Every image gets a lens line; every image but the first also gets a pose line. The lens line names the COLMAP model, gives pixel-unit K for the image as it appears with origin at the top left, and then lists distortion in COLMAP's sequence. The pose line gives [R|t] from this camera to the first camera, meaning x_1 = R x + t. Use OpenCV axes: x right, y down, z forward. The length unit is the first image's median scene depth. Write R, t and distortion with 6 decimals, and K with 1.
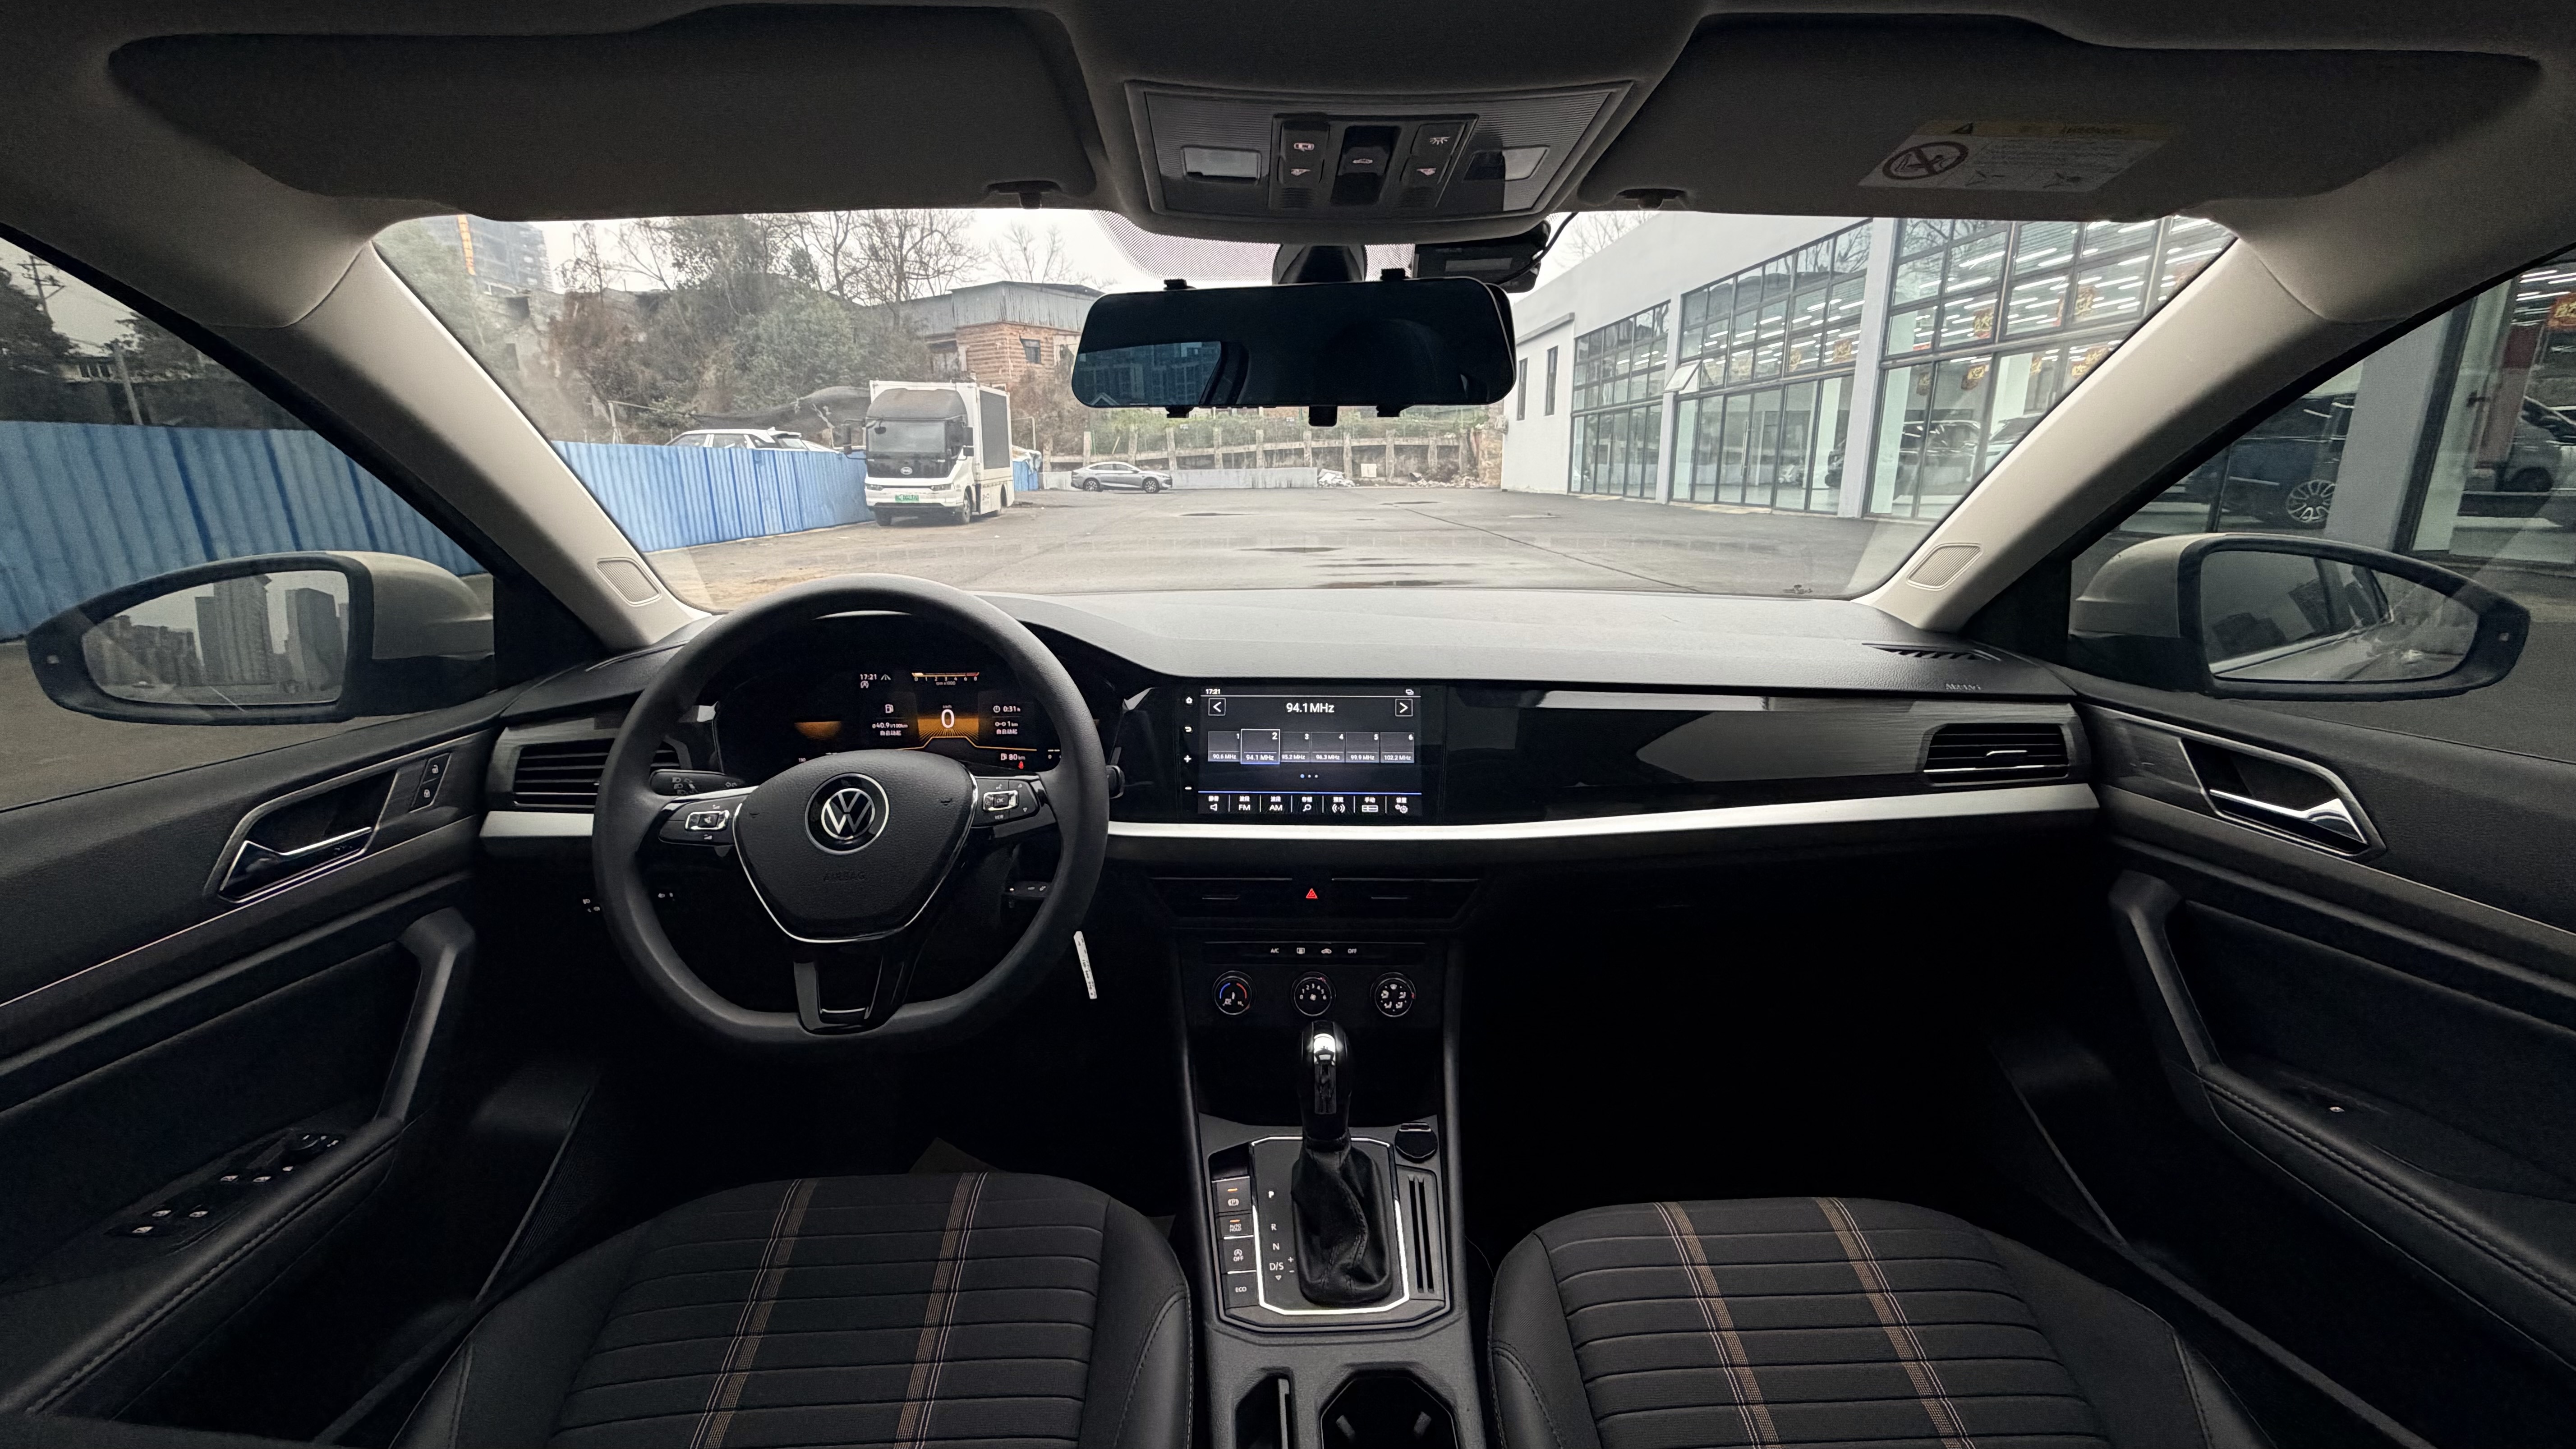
lens RADIAL K [[1013.9, 0, 1288.0], [0, 1013.9, 724.5], [0, 0, 1]] dist [-0.001561, 0.000047]
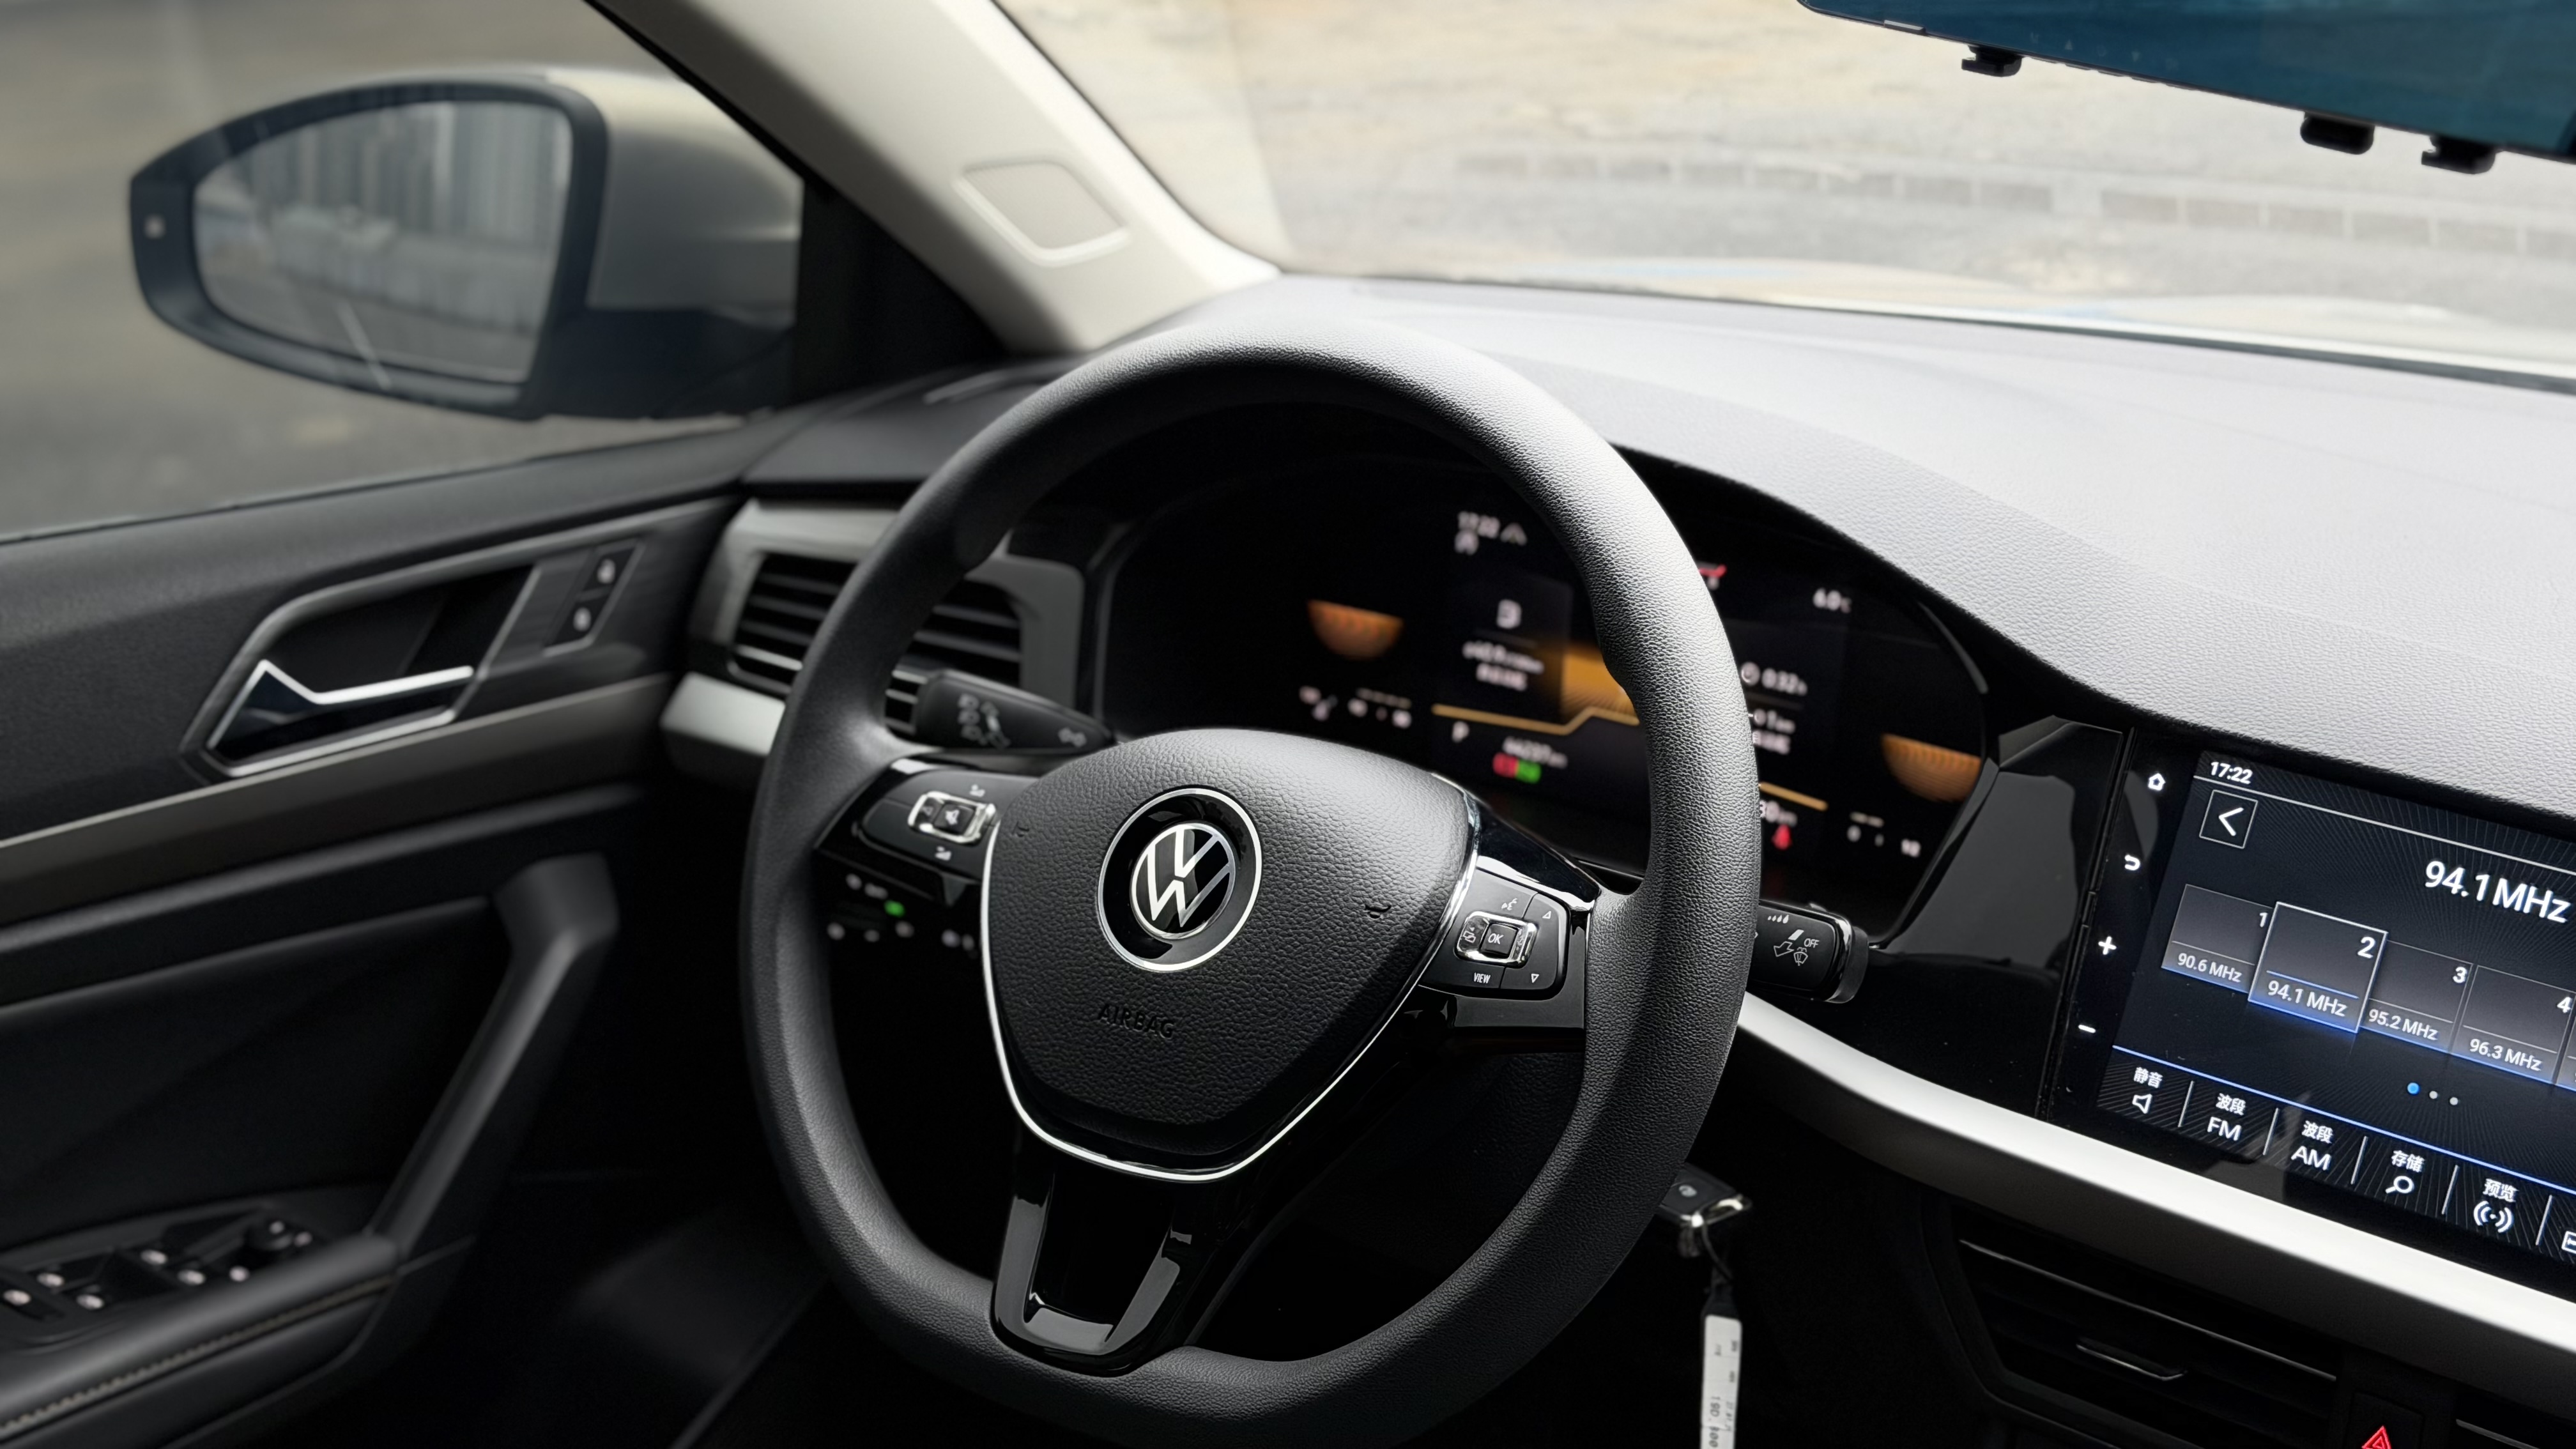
lens RADIAL K [[3581.7, 0, 1339.8], [0, 3581.7, 724.8], [0, 0, 1]] dist [0.136439, -0.100788]
pose [[0.782942, 0.221475, -0.581336, 0.411130], [-0.187481, 0.975037, 0.118968, -0.142954], [0.593172, 0.015845, 0.804920, -0.158001]]
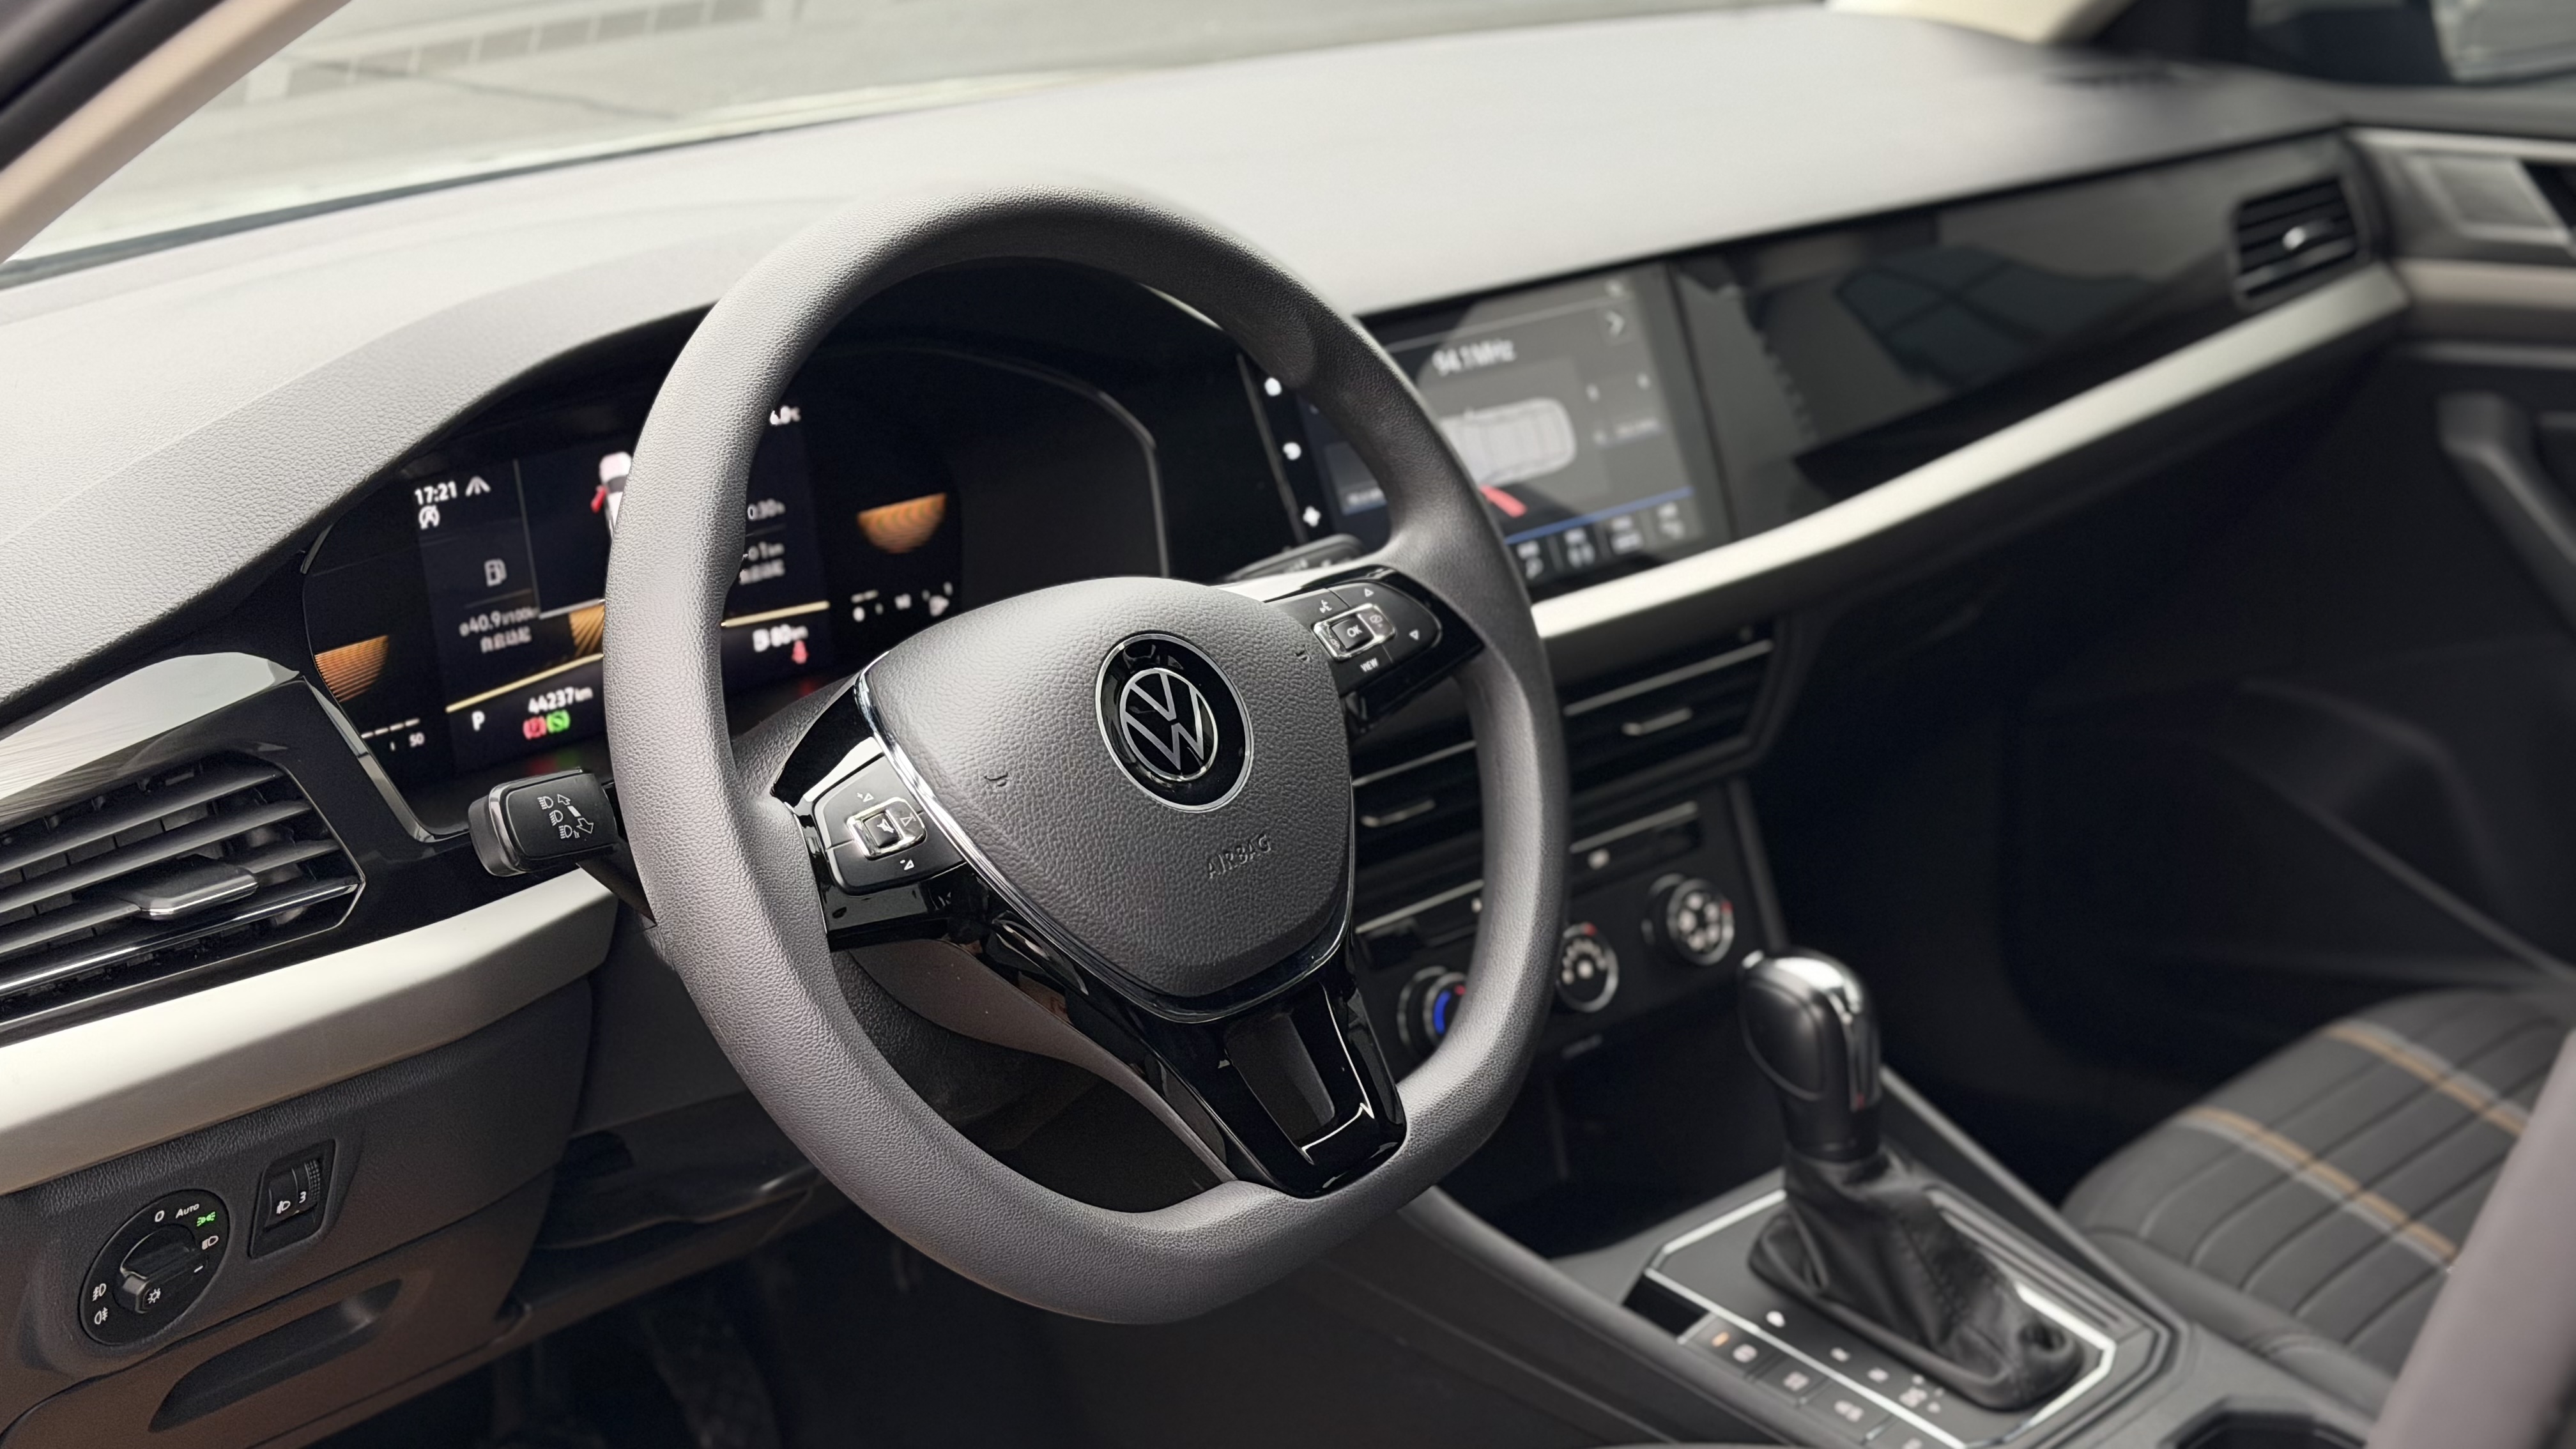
lens RADIAL K [[3581.7, 0, 1339.8], [0, 3581.7, 724.8], [0, 0, 1]] dist [0.136439, -0.100788]
pose [[0.713387, -0.231560, 0.661407, -1.176051], [0.193902, 0.972204, 0.131230, -0.082550], [-0.673410, 0.034630, 0.738458, -0.152391]]
